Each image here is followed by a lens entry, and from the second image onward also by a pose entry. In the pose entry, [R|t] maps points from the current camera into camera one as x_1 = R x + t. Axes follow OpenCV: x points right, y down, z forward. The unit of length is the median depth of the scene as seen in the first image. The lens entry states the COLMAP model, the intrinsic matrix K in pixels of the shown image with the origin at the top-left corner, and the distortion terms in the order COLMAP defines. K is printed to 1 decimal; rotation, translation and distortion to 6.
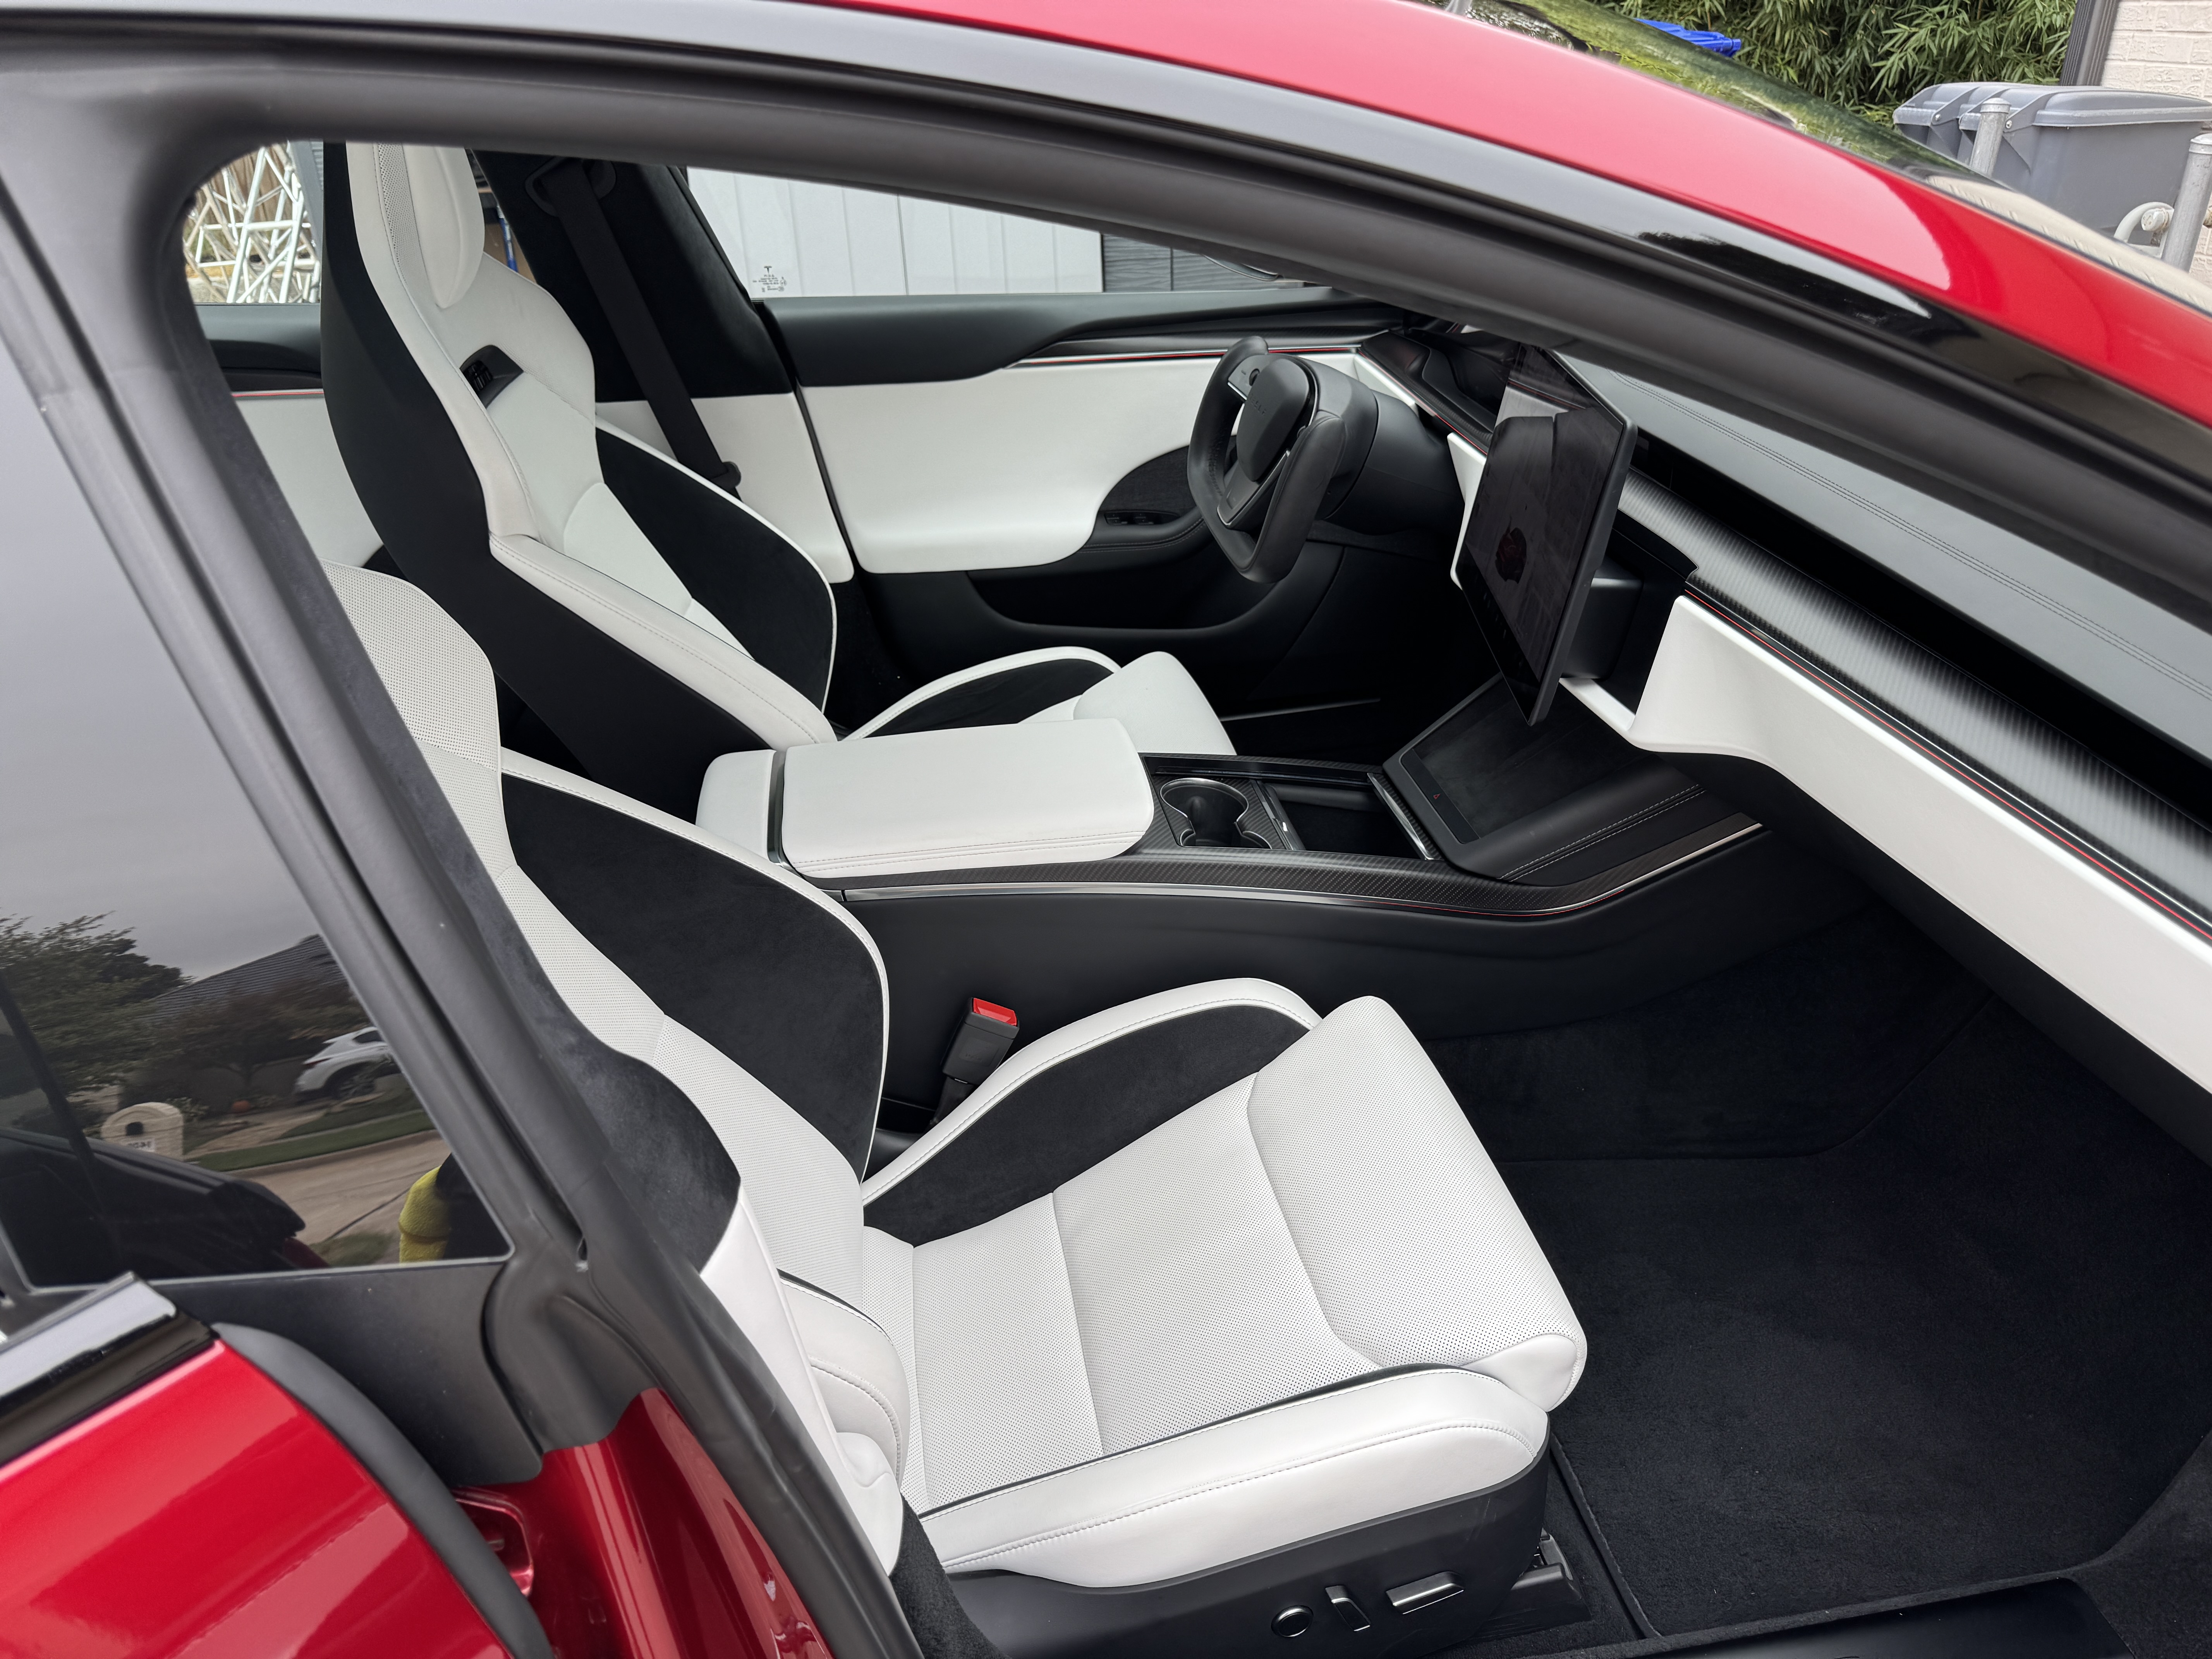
lens RADIAL K [[1470.1, 0, 1106.0], [0, 1470.1, 829.5], [0, 0, 1]] dist [0.002631, -0.026415]
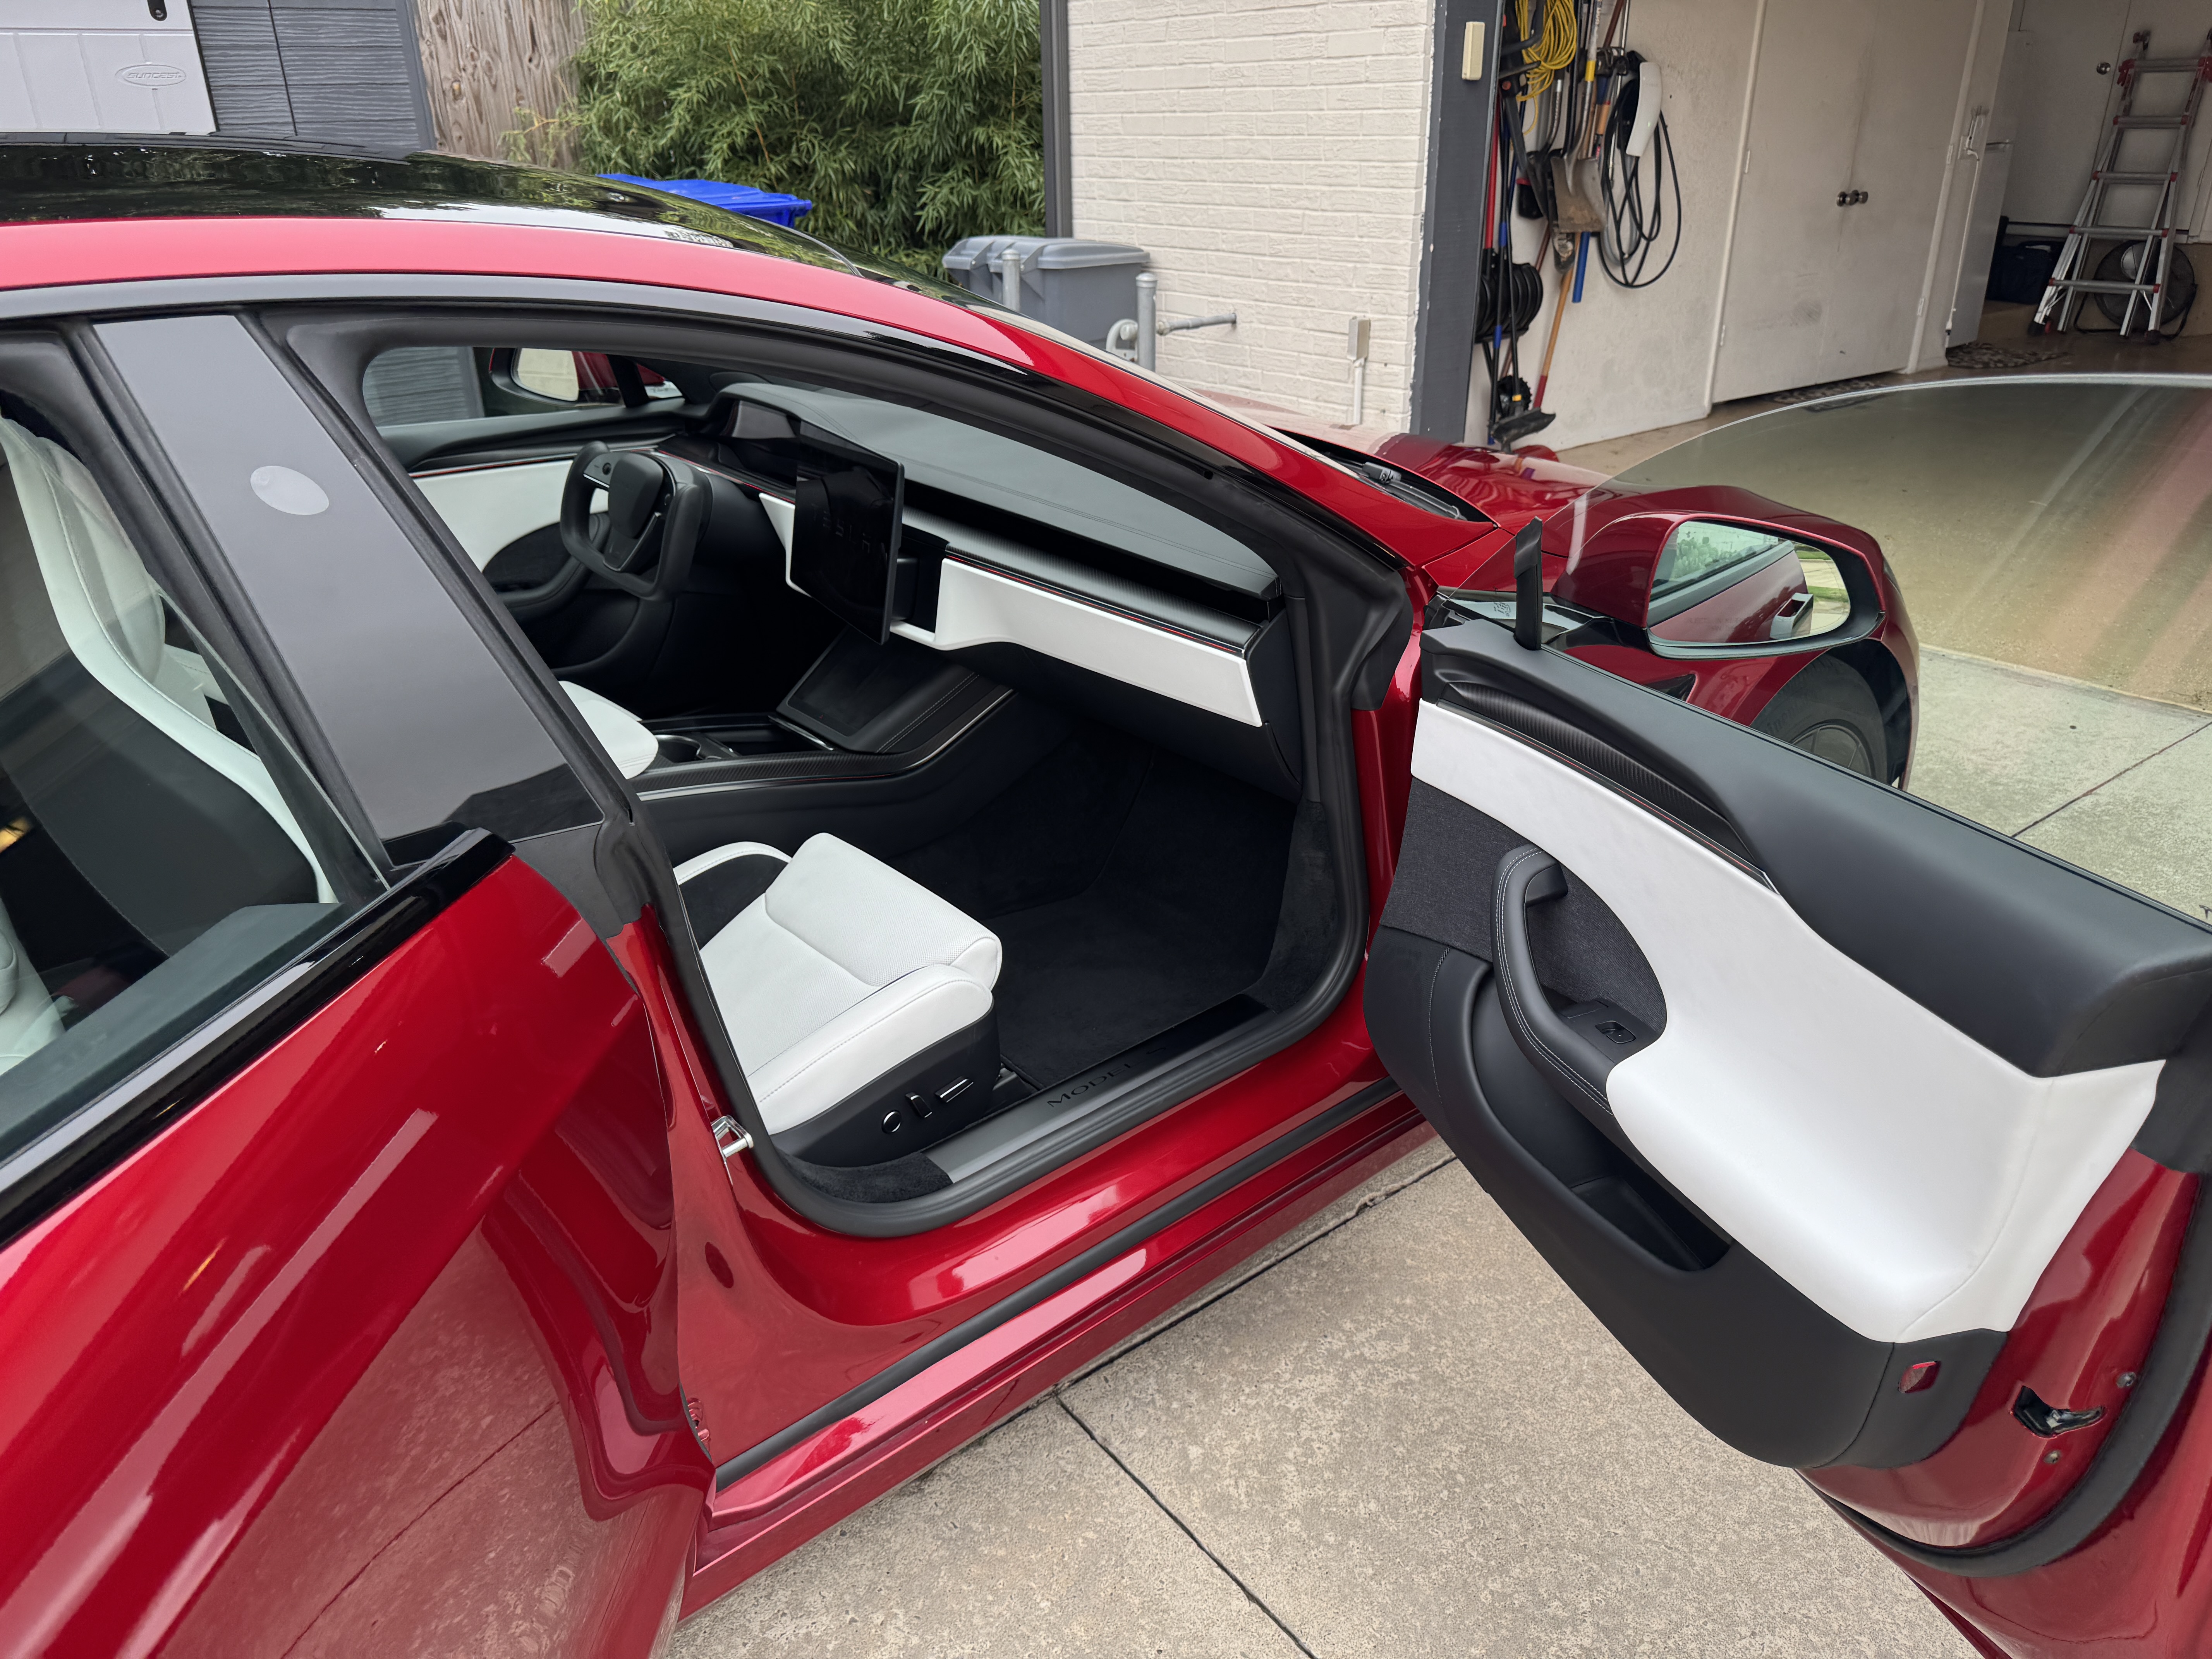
lens RADIAL K [[1584.1, 0, 1118.3], [0, 1584.1, 801.6], [0, 0, 1]] dist [0.016570, -0.019859]
pose [[0.836312, -0.180658, 0.517634, -0.282705], [0.236577, 0.970640, -0.043465, 0.151950], [-0.494584, 0.158810, 0.854498, -0.404247]]
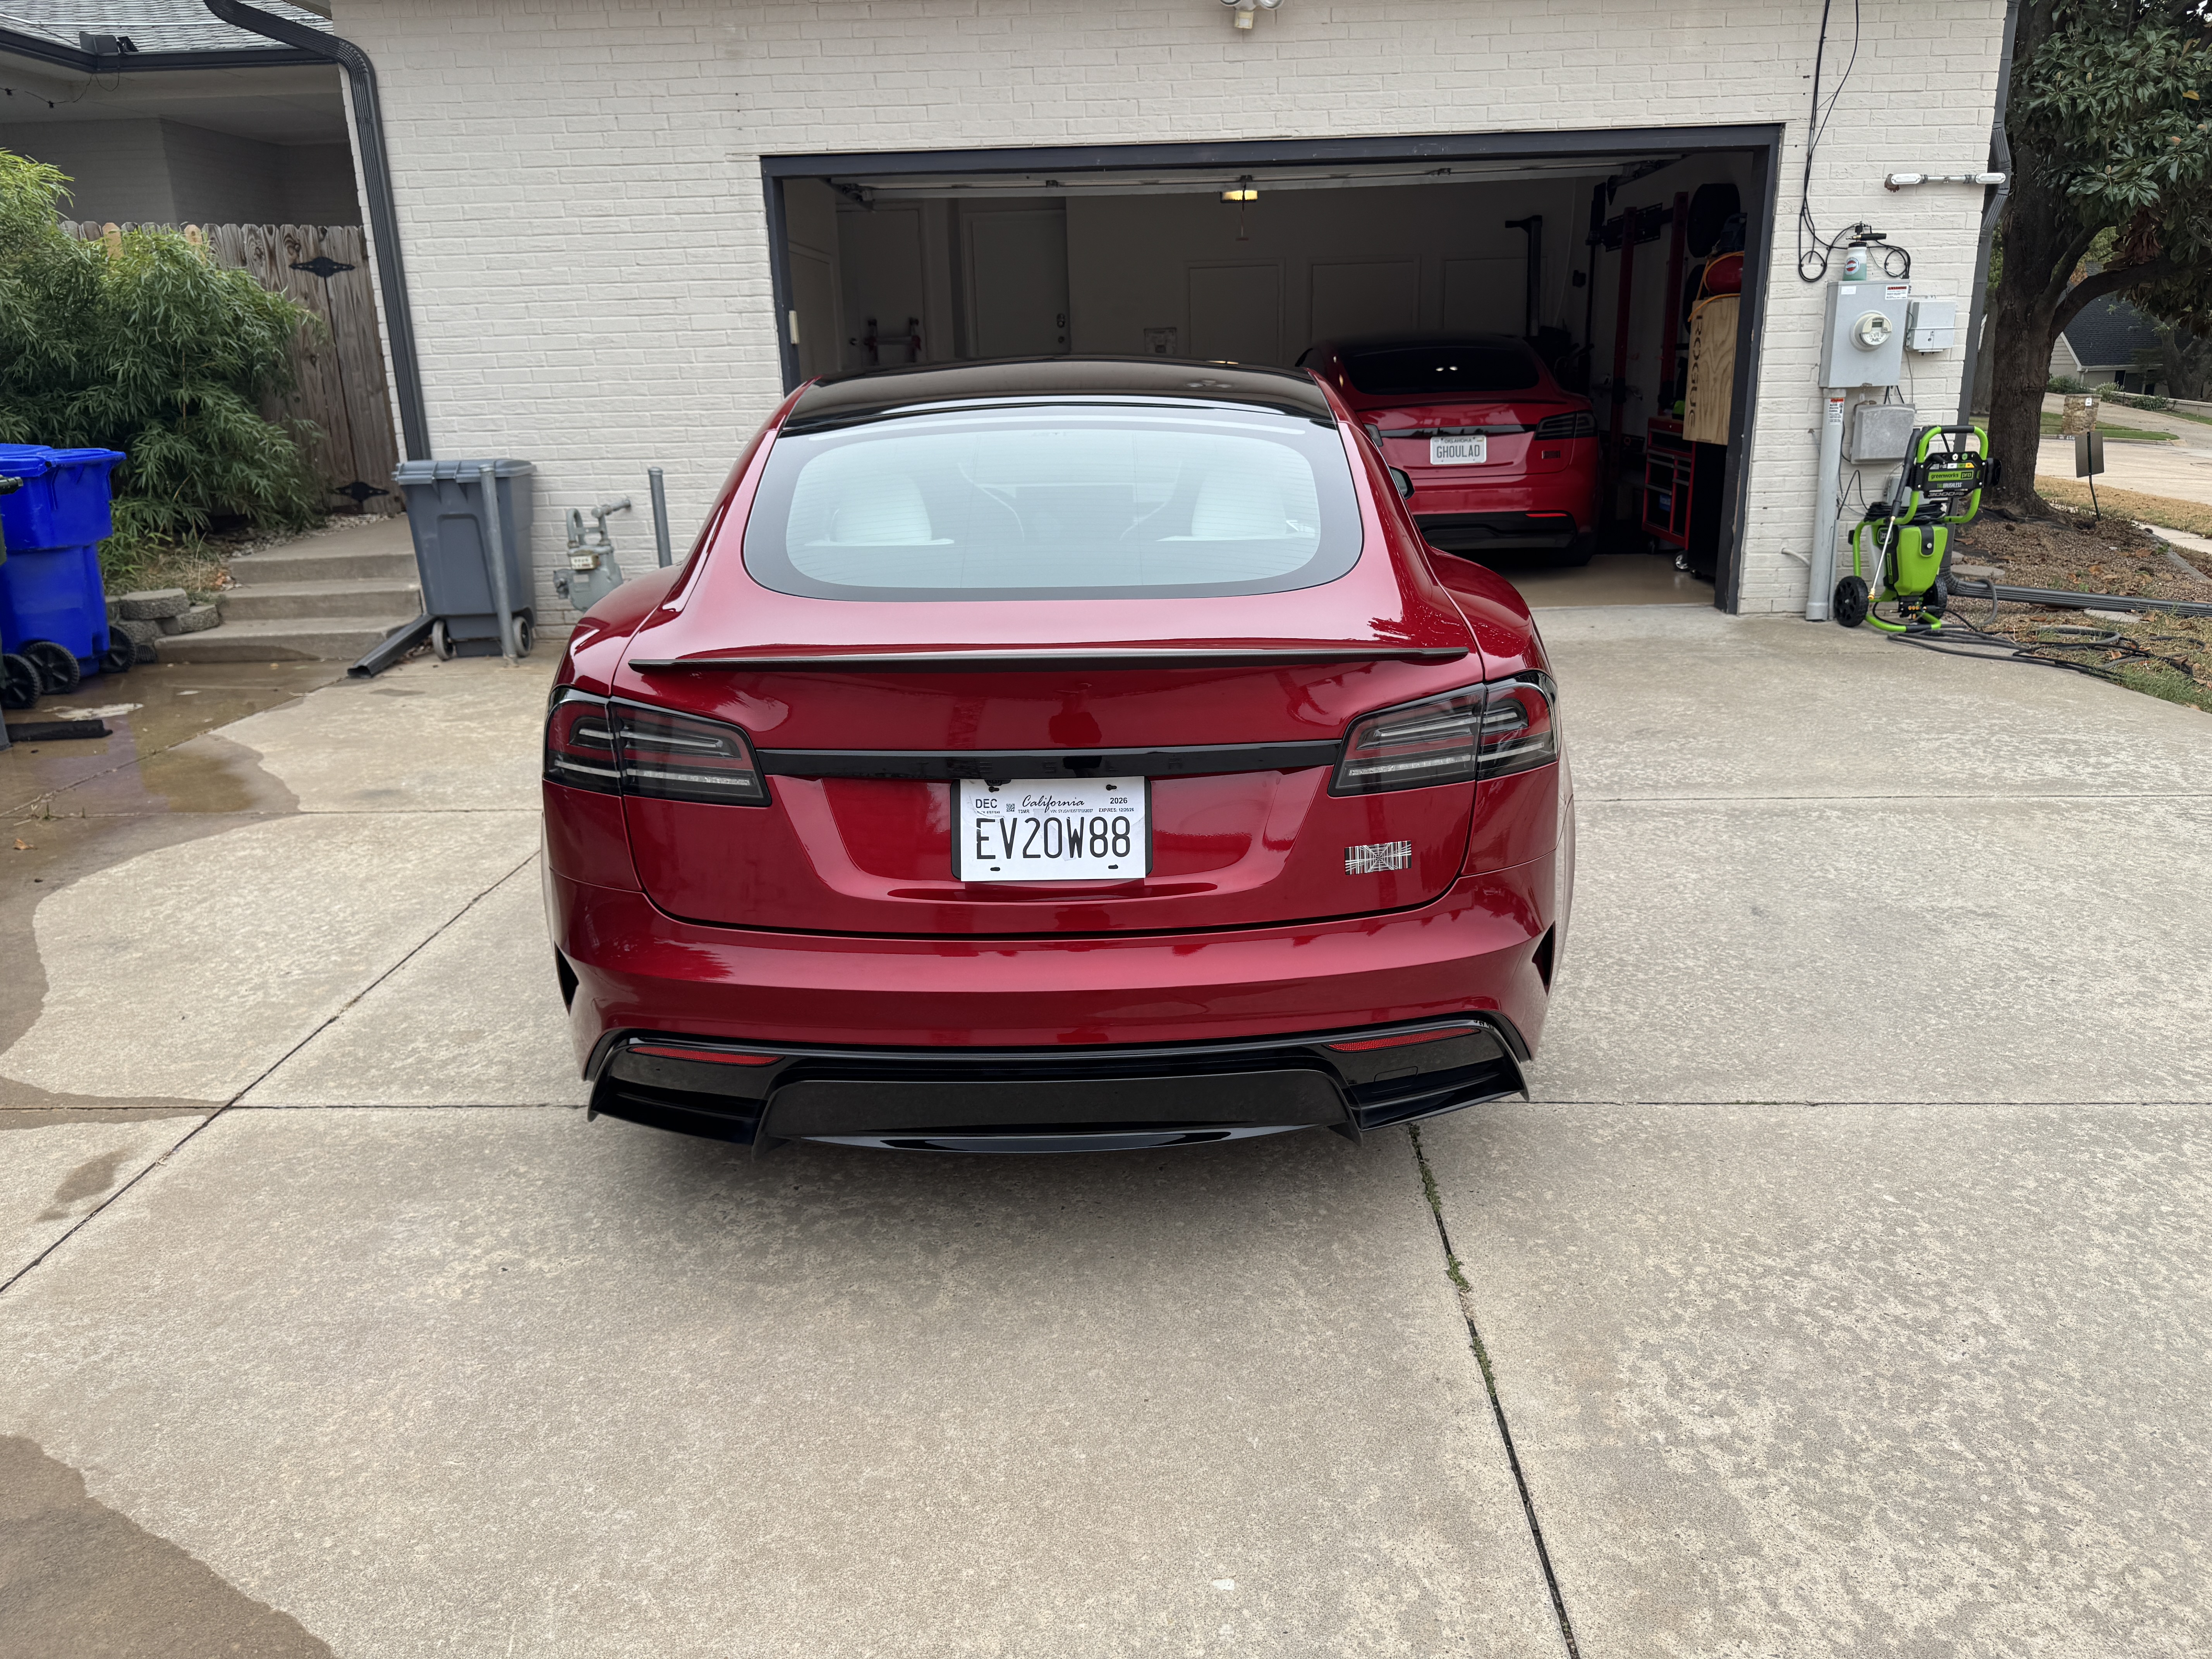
lens RADIAL K [[1555.1, 0, 1106.0], [0, 1555.1, 829.5], [0, 0, 1]] dist [0.009714, -0.009486]
pose [[0.117895, -0.243729, 0.962651, -2.562326], [0.495318, 0.854641, 0.155721, -0.092148], [-0.860675, 0.458459, 0.221481, 0.305573]]
